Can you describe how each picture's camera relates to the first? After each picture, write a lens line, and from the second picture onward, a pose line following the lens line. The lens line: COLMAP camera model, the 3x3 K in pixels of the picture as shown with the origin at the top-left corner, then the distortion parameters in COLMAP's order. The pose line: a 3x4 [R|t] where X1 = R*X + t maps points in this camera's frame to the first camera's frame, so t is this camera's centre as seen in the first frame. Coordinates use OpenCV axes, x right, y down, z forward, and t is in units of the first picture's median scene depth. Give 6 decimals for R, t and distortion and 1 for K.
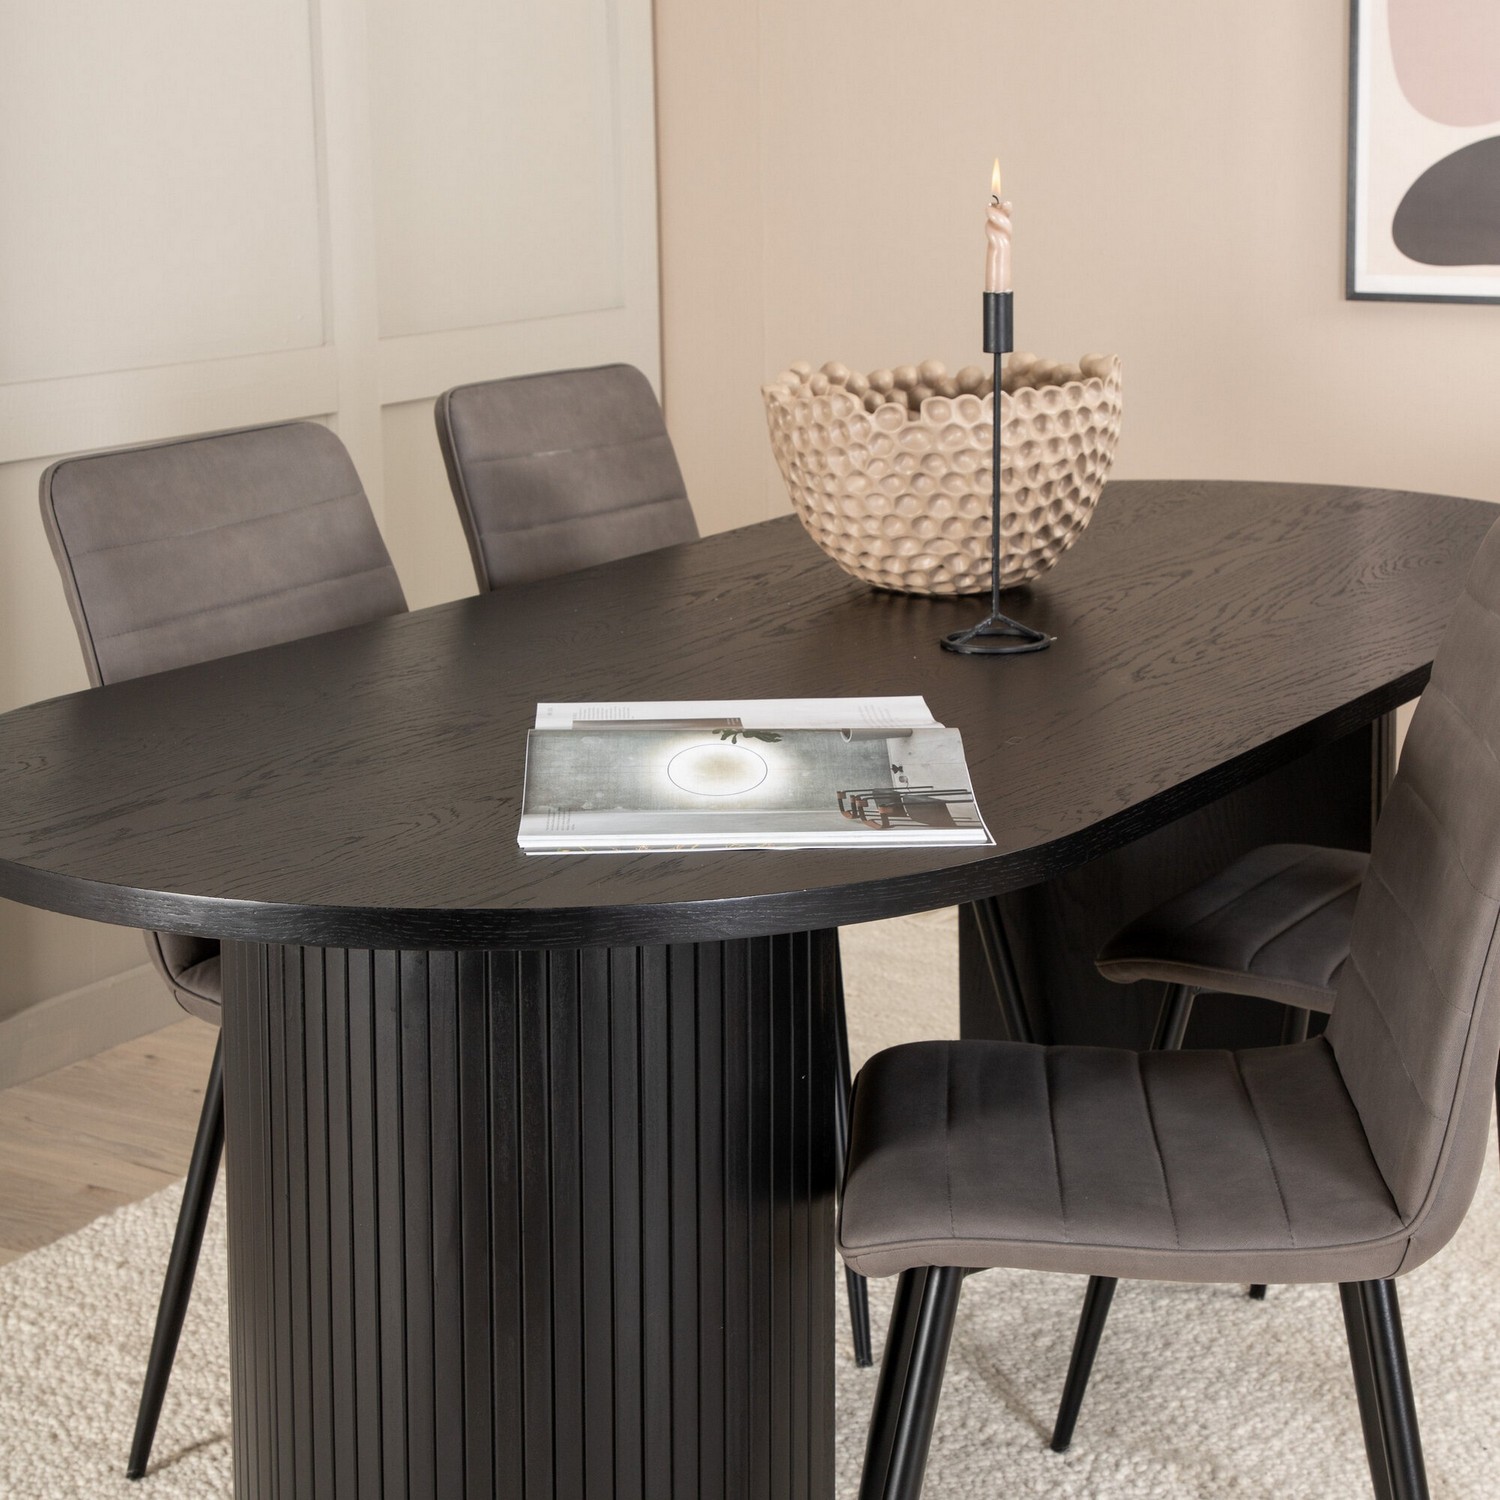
lens RADIAL K [[3118.9, 0, 766.6], [0, 3118.9, 538.0], [0, 0, 1]] dist [0.057775, -0.135471]
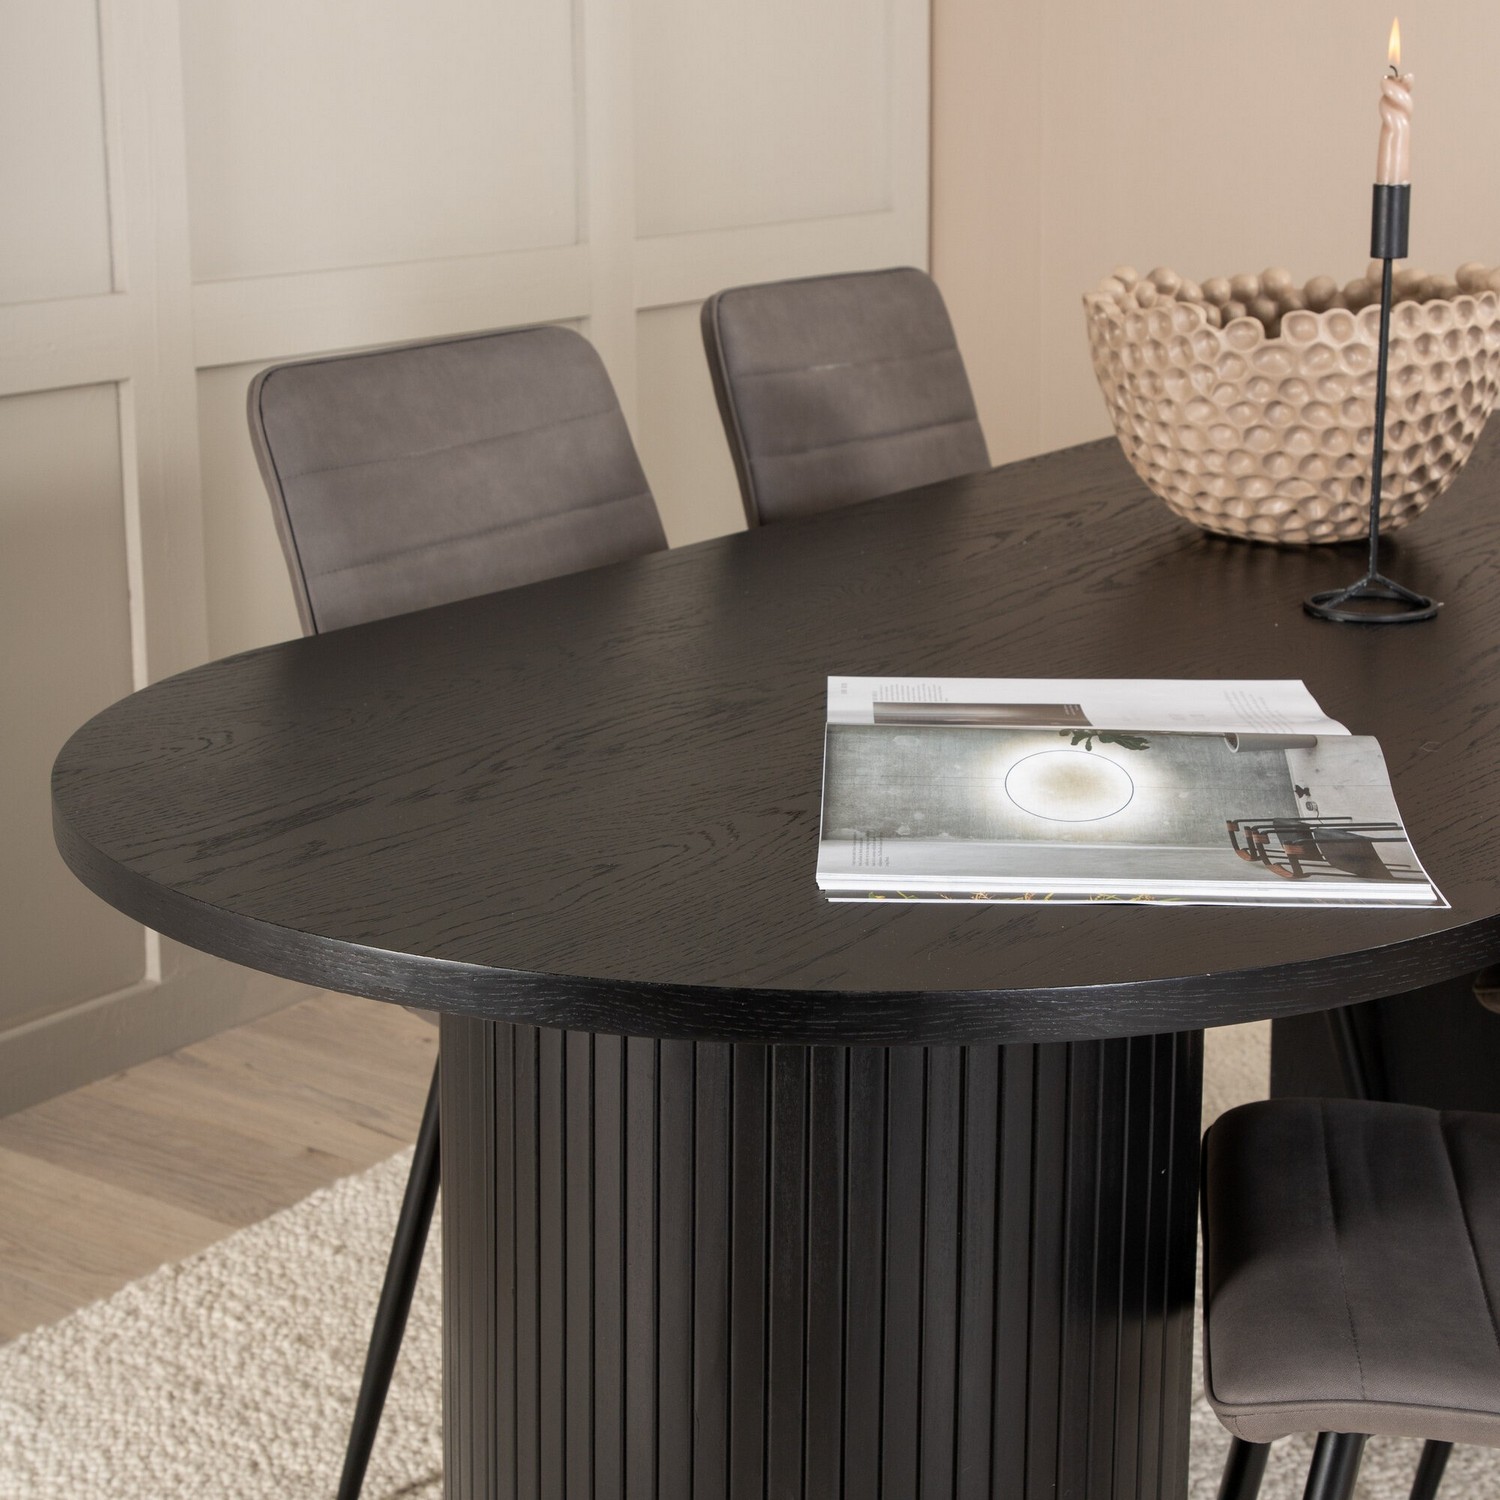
lens RADIAL K [[2801.7, 0, 745.7], [0, 2801.7, 554.1], [0, 0, 1]] dist [0.041765, -0.081759]
pose [[0.996637, 0.025371, -0.077913, -0.033051], [-0.022009, 0.998802, 0.043709, -0.009387], [0.078929, -0.041847, 0.996002, 0.229159]]
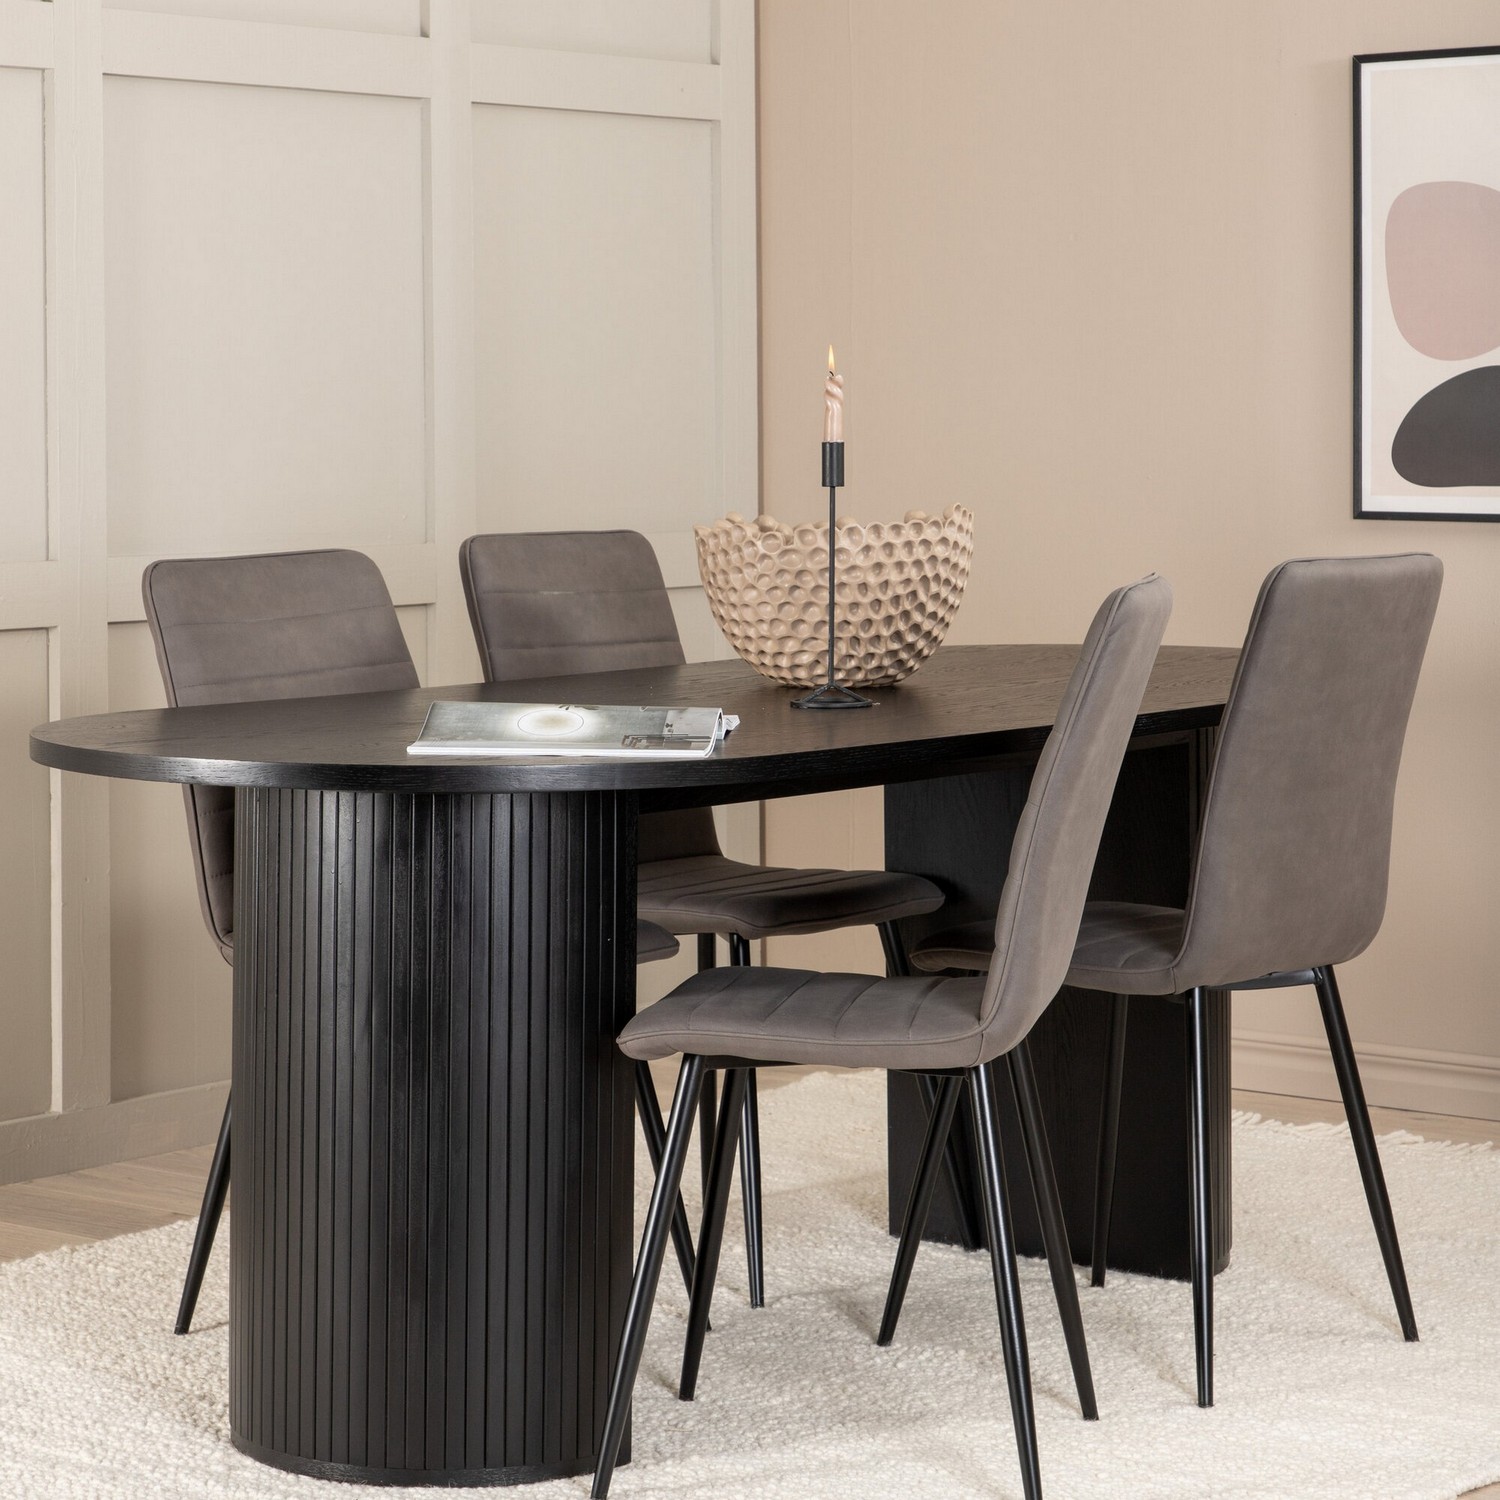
lens RADIAL K [[5005.9, 0, 749.9], [0, 5005.9, 499.4], [0, 0, 1]] dist [0.168823, -1.022139]
pose [[0.989531, 0.012095, -0.143814, 0.329010], [-0.030654, 0.991359, -0.127546, 0.210299], [0.141029, 0.130620, 0.981351, -1.066876]]
